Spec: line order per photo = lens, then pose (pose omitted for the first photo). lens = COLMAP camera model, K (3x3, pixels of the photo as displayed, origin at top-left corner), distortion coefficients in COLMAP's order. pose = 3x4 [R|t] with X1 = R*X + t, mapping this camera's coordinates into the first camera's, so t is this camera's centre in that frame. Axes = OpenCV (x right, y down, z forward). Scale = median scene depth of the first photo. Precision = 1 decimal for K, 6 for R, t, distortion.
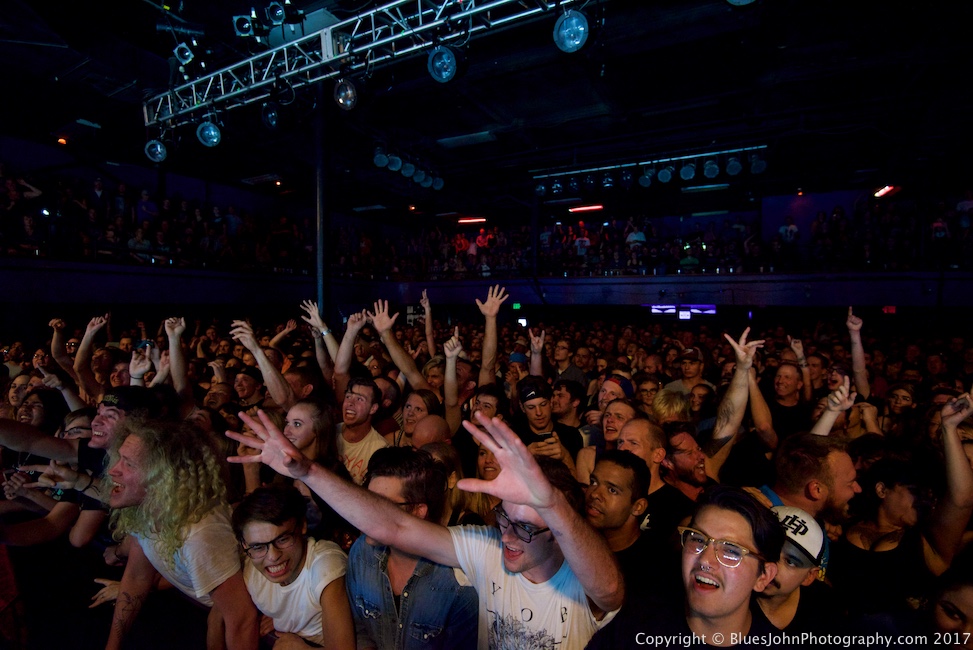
lens RADIAL K [[475.5, 0, 486.8], [0, 475.5, 329.8], [0, 0, 1]] dist [-0.042155, -0.001802]
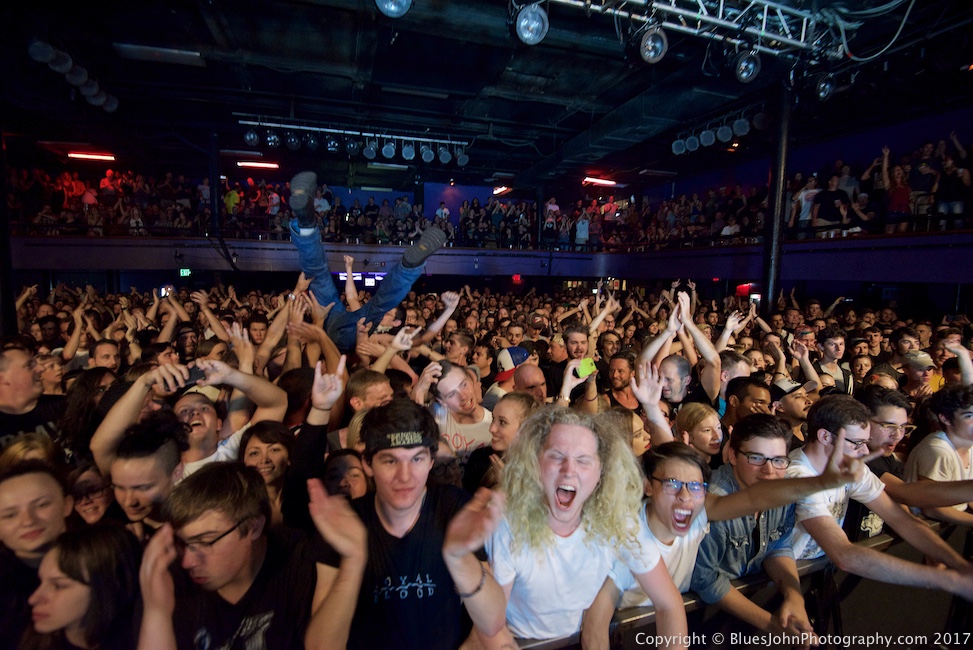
lens RADIAL K [[457.4, 0, 489.3], [0, 457.4, 322.2], [0, 0, 1]] dist [-0.045490, -0.002889]
pose [[0.690216, -0.062548, 0.720895, -0.181559], [0.020424, 0.997544, 0.066997, -0.004882], [-0.723316, -0.031518, 0.689798, 0.093835]]
